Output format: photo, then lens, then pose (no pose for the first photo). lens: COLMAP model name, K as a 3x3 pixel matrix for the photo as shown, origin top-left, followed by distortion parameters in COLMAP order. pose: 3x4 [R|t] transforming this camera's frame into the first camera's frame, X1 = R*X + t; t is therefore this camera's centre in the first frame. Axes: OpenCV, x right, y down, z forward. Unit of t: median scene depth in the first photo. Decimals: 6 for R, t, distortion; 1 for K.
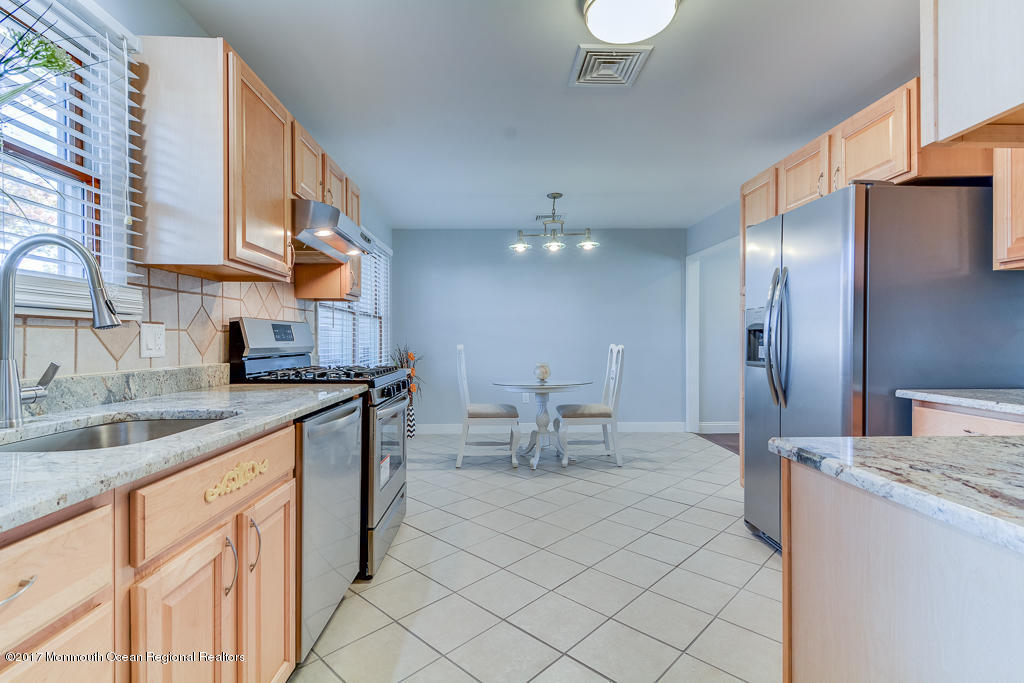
lens RADIAL K [[488.5, 0, 513.0], [0, 488.5, 342.4], [0, 0, 1]] dist [0.010926, -0.000501]
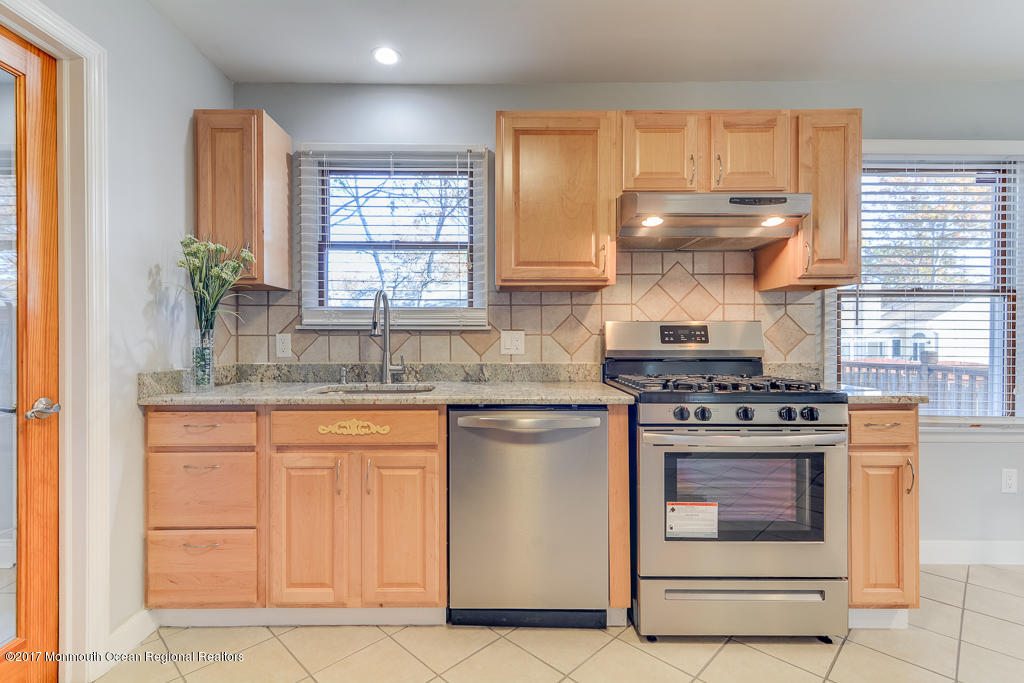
lens RADIAL K [[488.5, 0, 510.7], [0, 488.5, 341.3], [0, 0, 1]] dist [0.010926, -0.000501]
pose [[-0.006695, -0.002862, -0.999973, 0.682883], [-0.001567, 0.999995, -0.002852, -0.003824], [0.999976, 0.001548, -0.006699, 0.993378]]
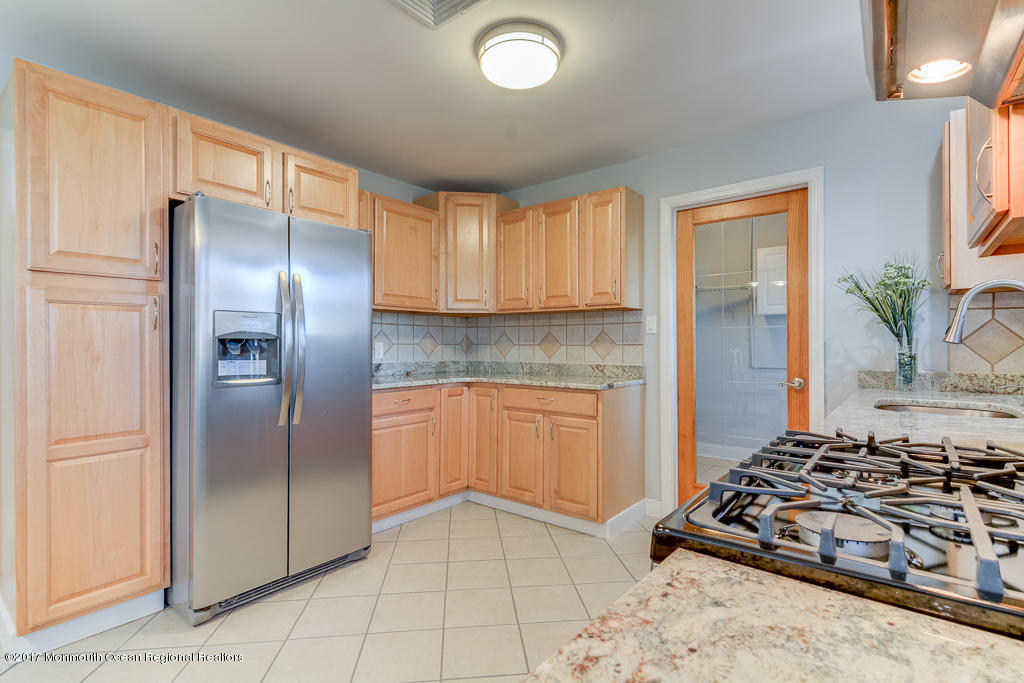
lens RADIAL K [[488.5, 0, 511.0], [0, 488.5, 338.8], [0, 0, 1]] dist [0.010926, -0.000501]
pose [[-0.757811, 0.001347, 0.652472, -0.544067], [0.002972, 0.999995, 0.001387, -0.037490], [-0.652467, 0.002990, -0.757811, 1.997184]]
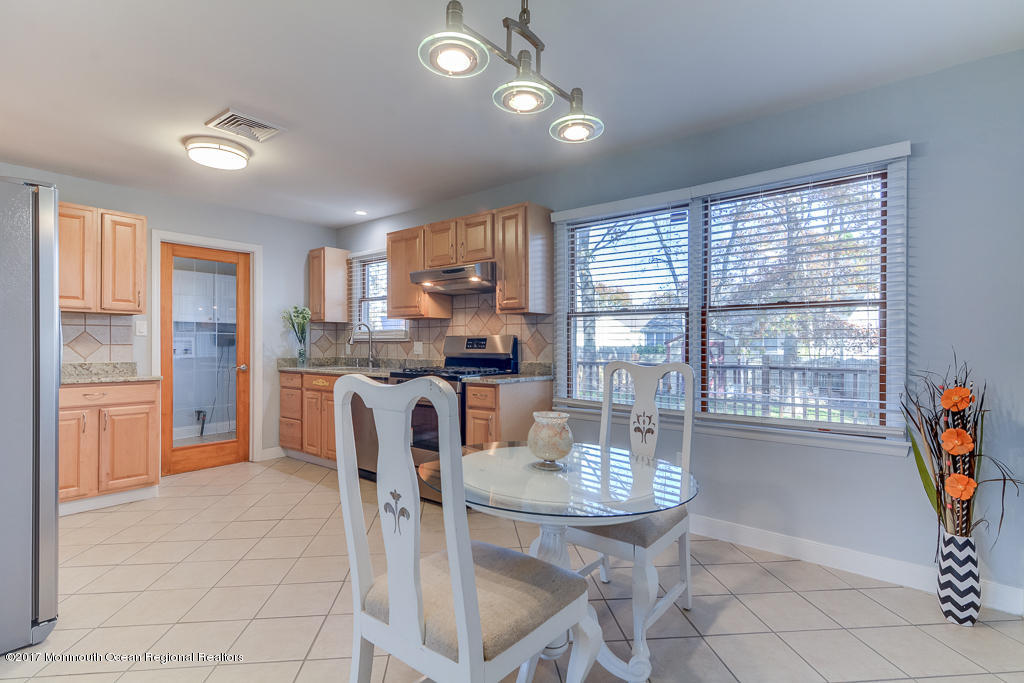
lens RADIAL K [[488.5, 0, 516.1], [0, 488.5, 345.2], [0, 0, 1]] dist [0.010926, -0.000501]
pose [[-0.624497, -0.008035, -0.780986, 0.986699], [-0.008004, 0.999960, -0.003887, -0.012701], [0.780986, 0.003823, -0.624537, 3.042358]]
